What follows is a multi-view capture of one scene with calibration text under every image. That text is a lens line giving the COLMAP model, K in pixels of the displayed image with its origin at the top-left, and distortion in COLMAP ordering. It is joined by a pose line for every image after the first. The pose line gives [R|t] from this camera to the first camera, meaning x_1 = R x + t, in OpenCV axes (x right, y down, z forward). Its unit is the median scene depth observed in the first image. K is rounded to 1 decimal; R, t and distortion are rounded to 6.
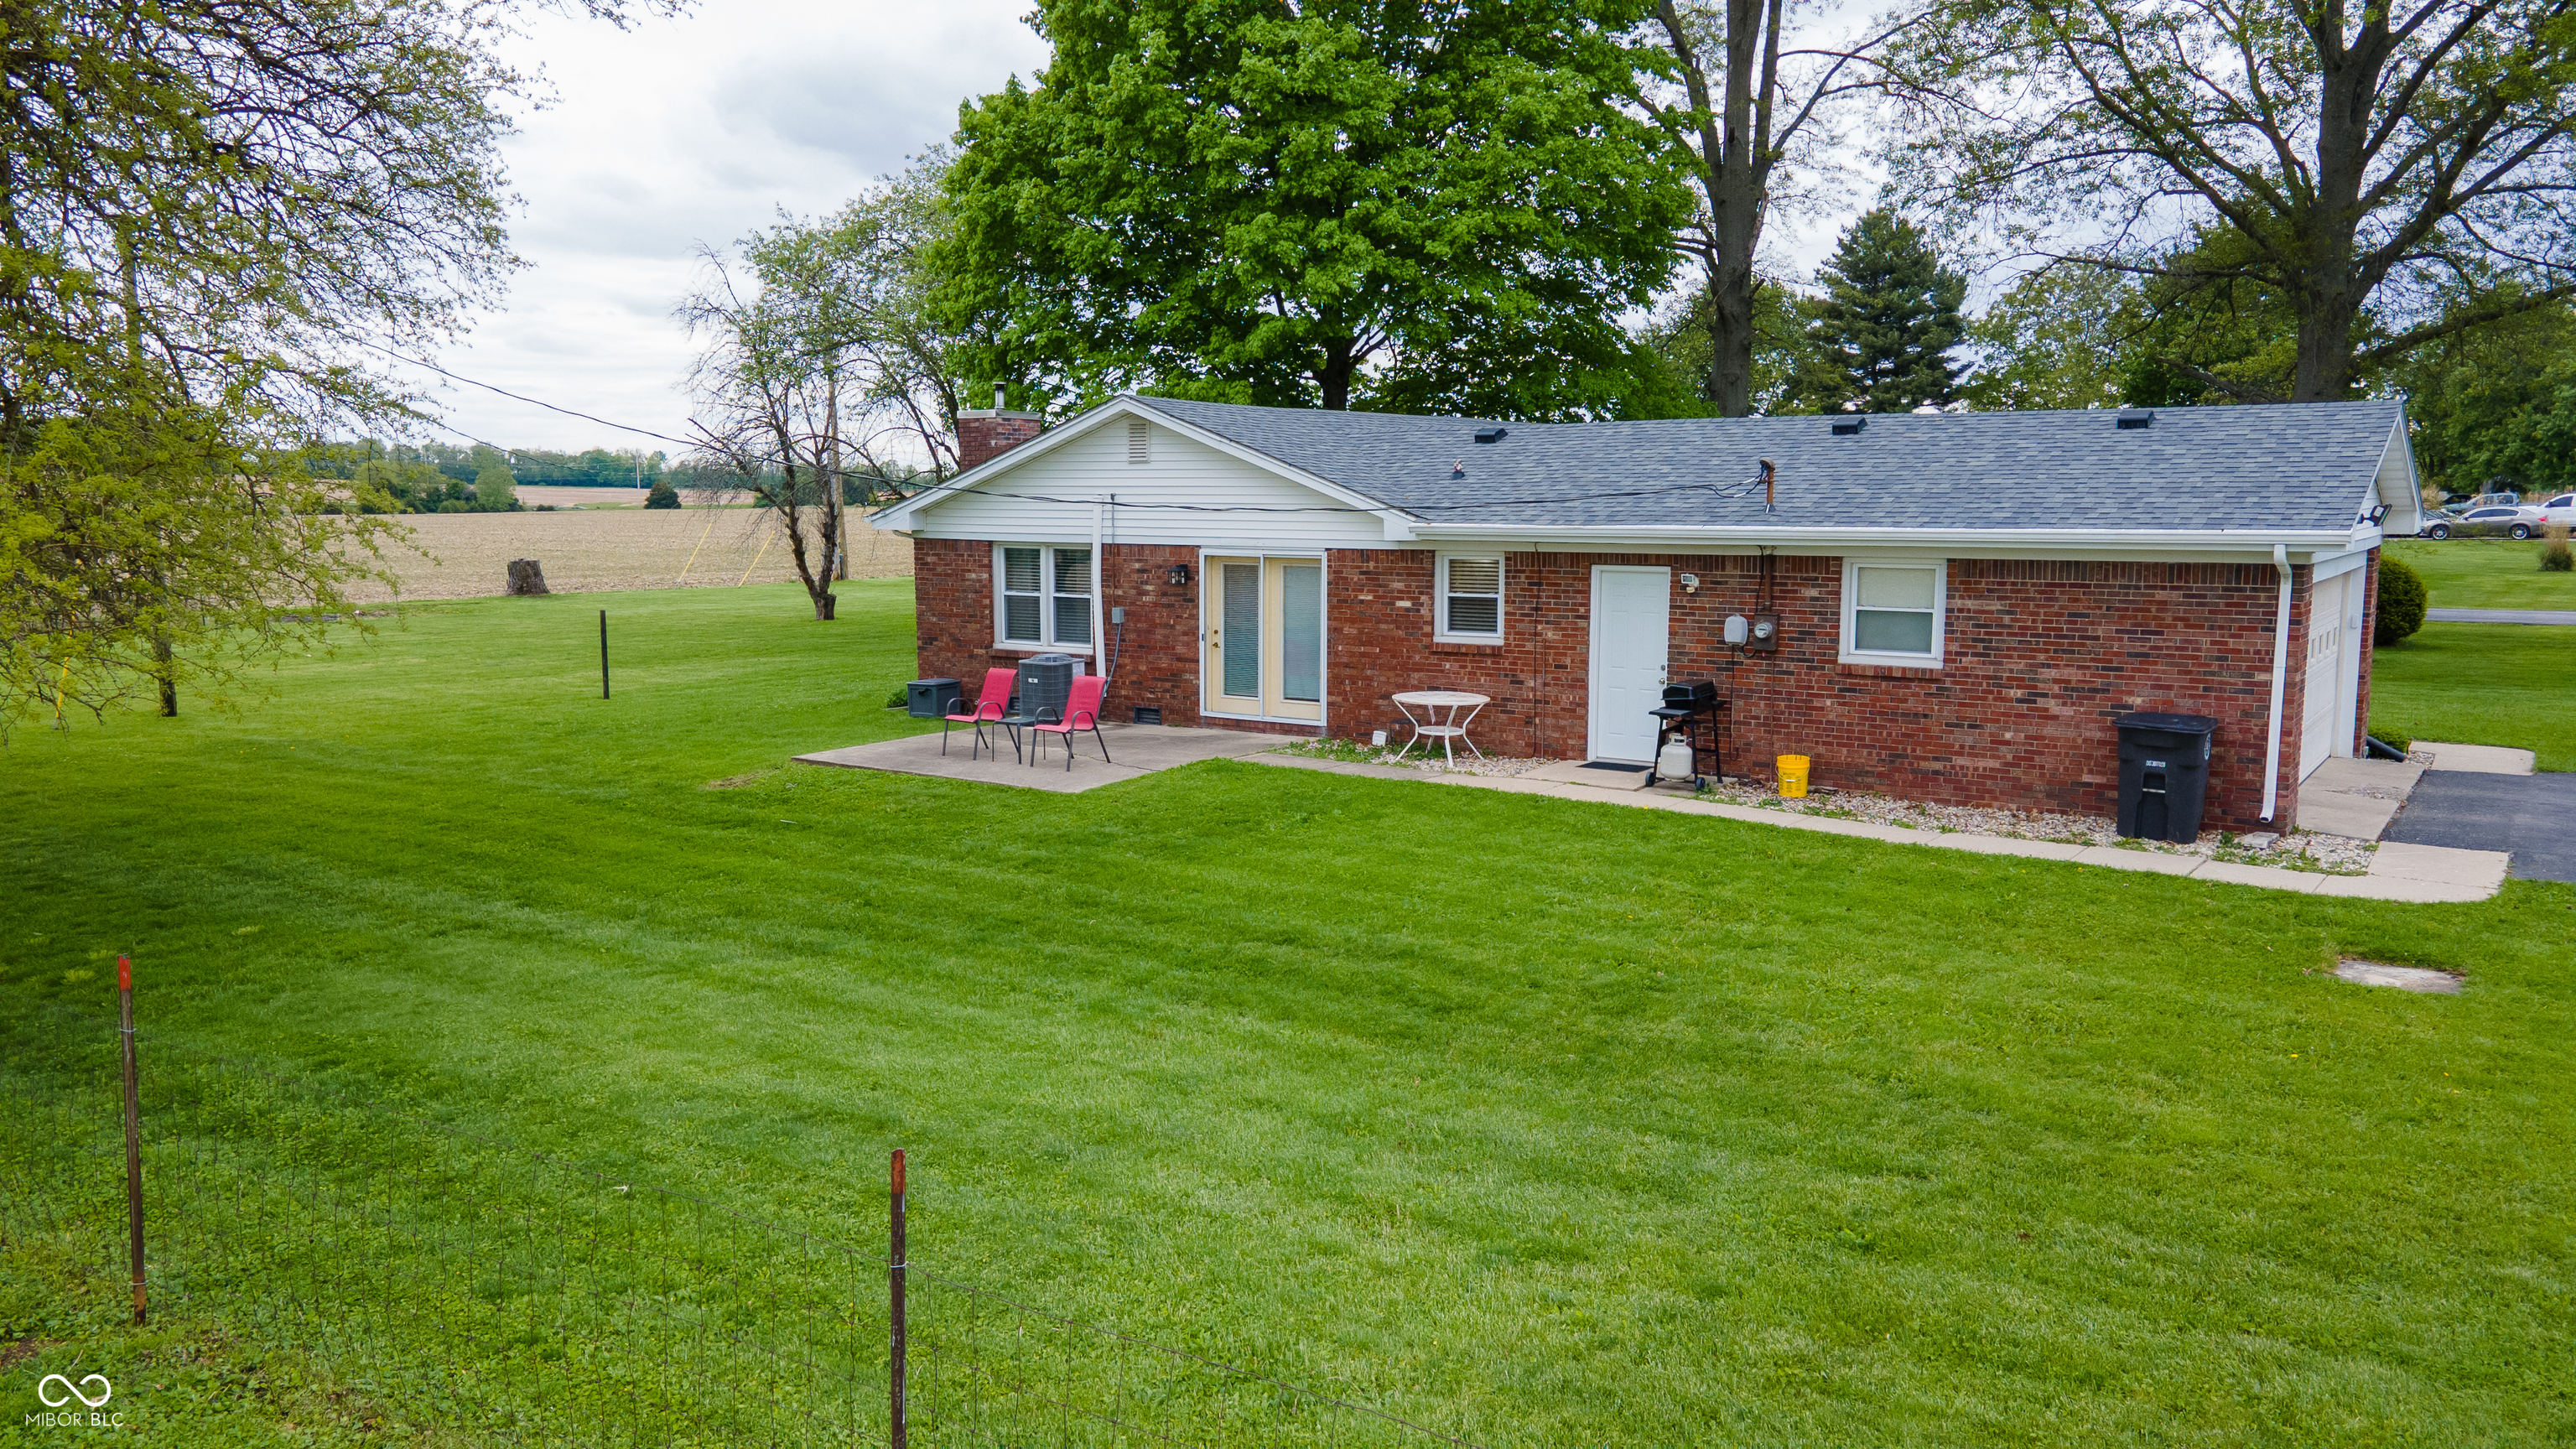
lens RADIAL K [[1869.2, 0, 1287.7], [0, 1869.2, 723.4], [0, 0, 1]] dist [0.047683, -0.004232]
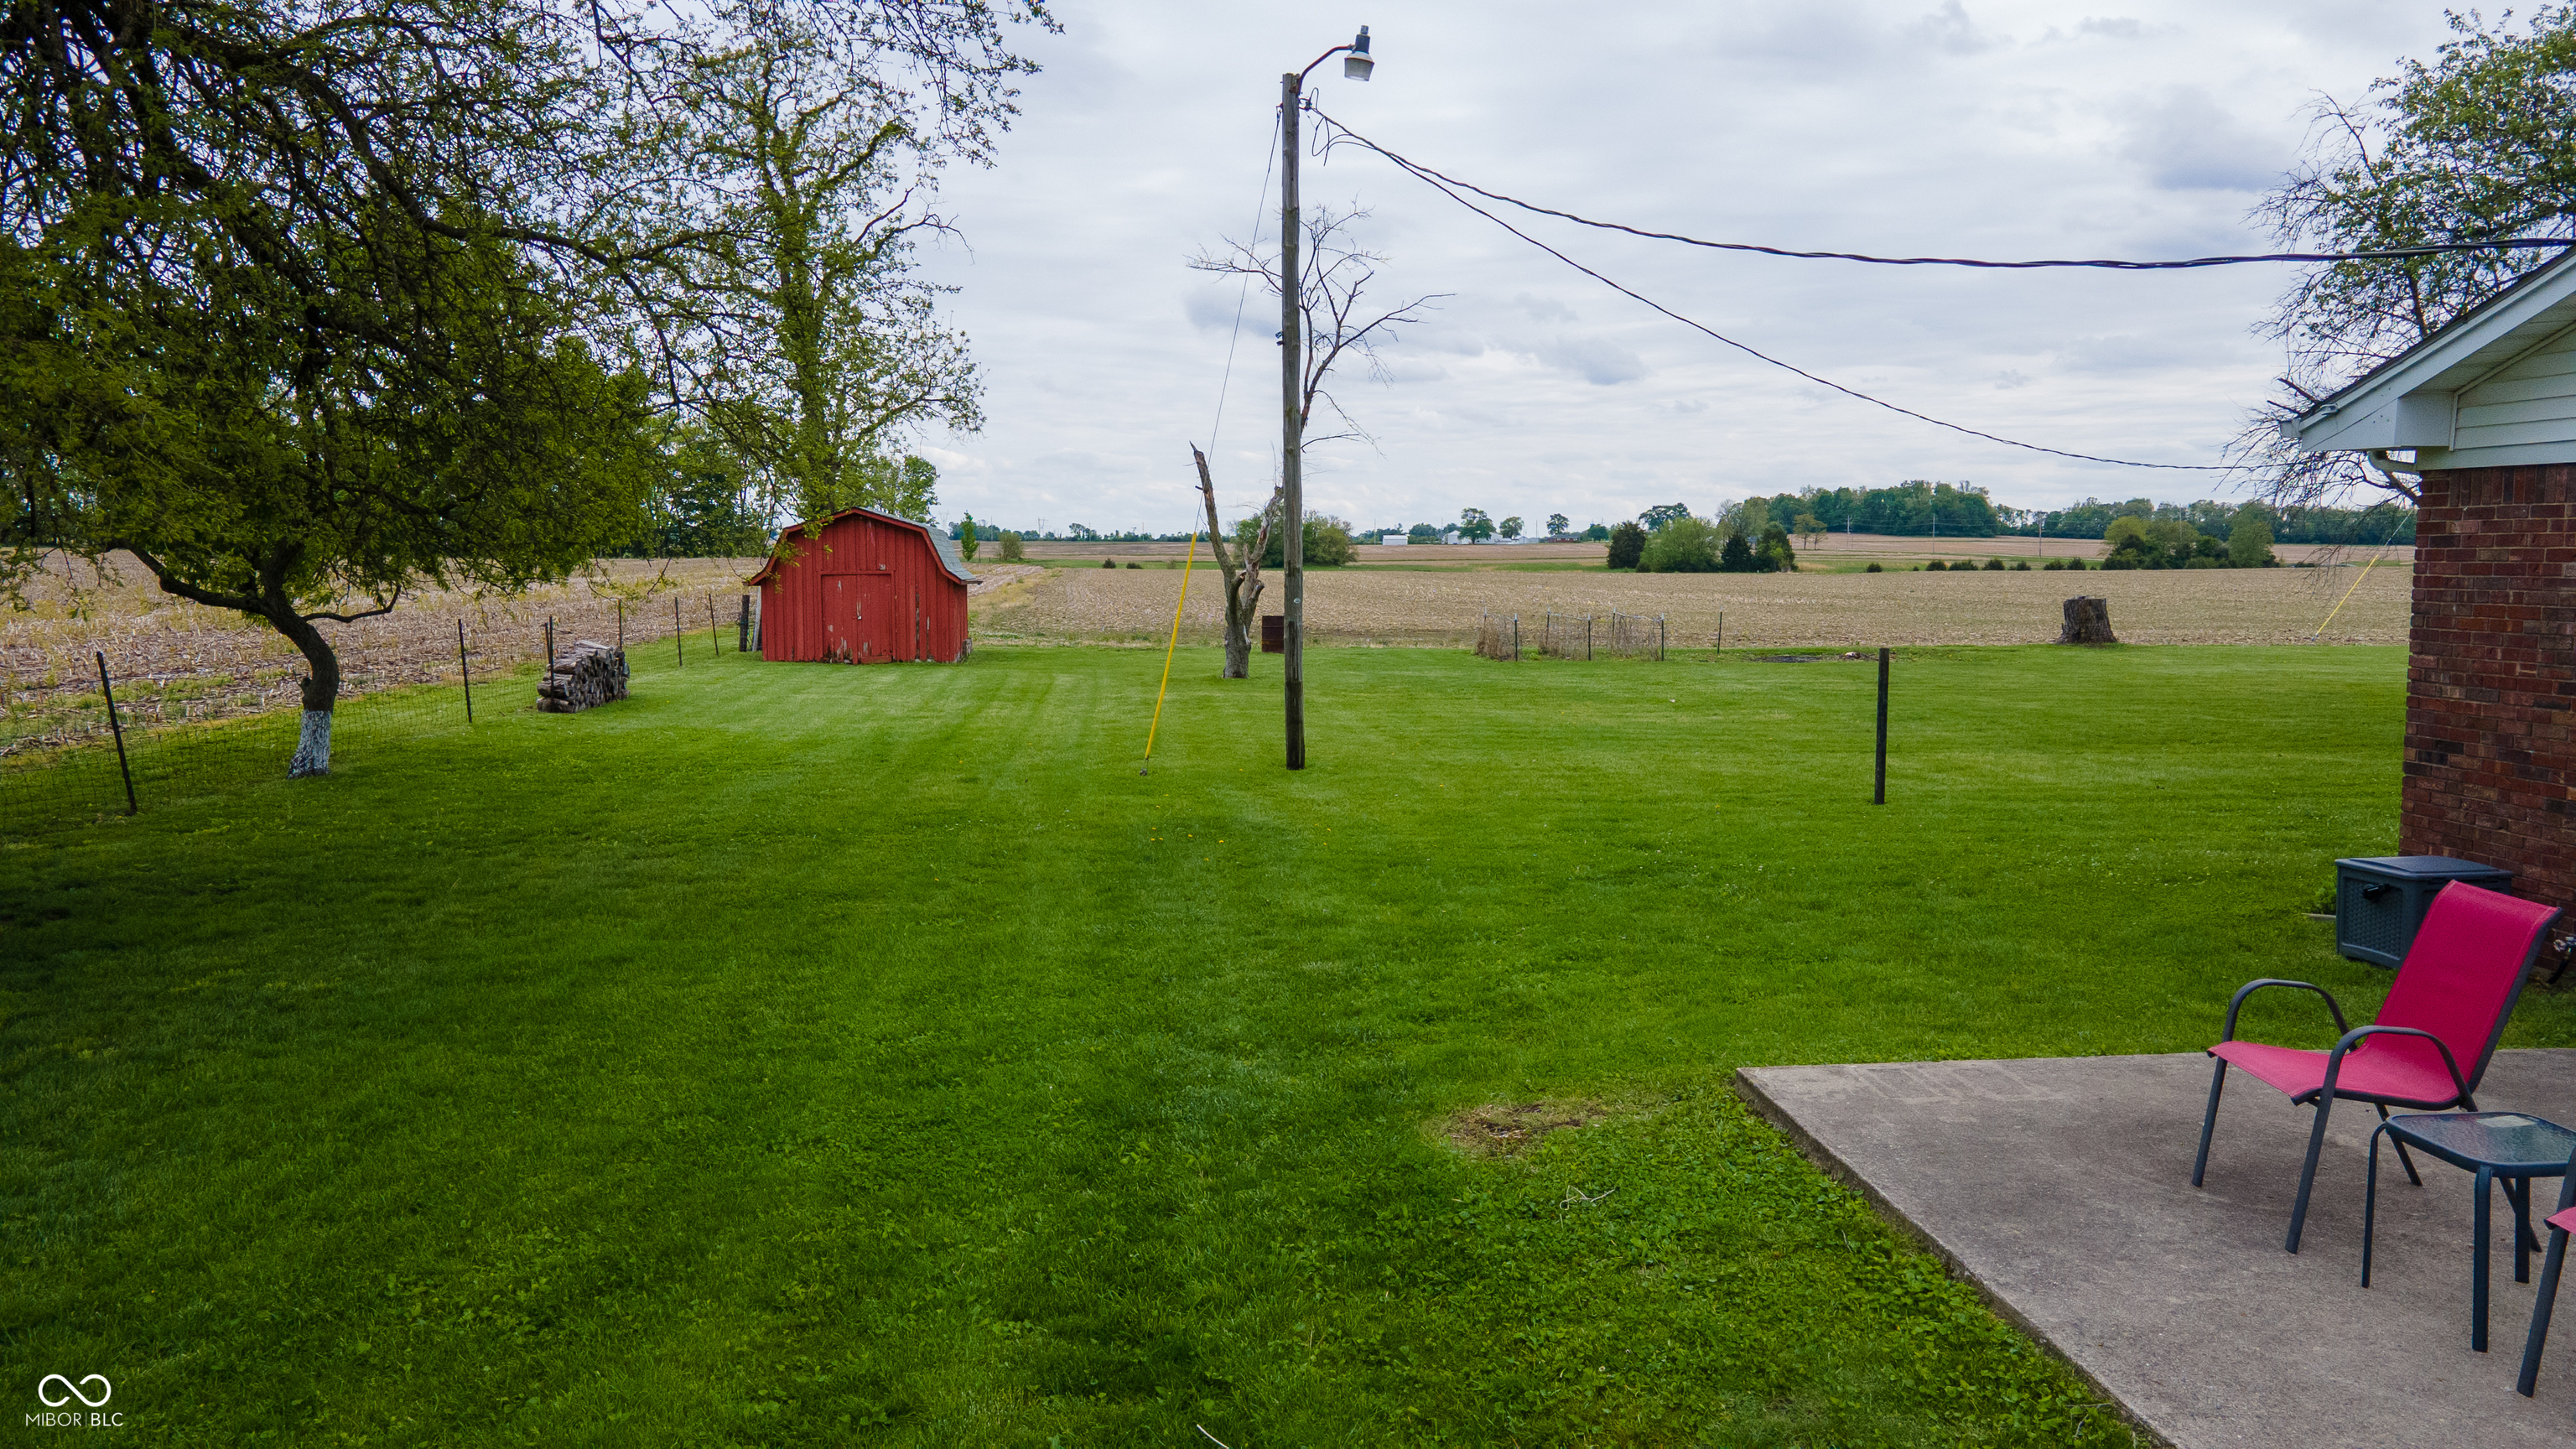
lens RADIAL K [[1869.2, 0, 1282.0], [0, 1869.2, 712.8], [0, 0, 1]] dist [0.047683, -0.004232]
pose [[0.644733, 0.064449, -0.761686, -0.023113], [-0.092089, 0.995731, 0.006303, -0.013955], [0.758841, 0.066079, 0.647915, 0.245985]]
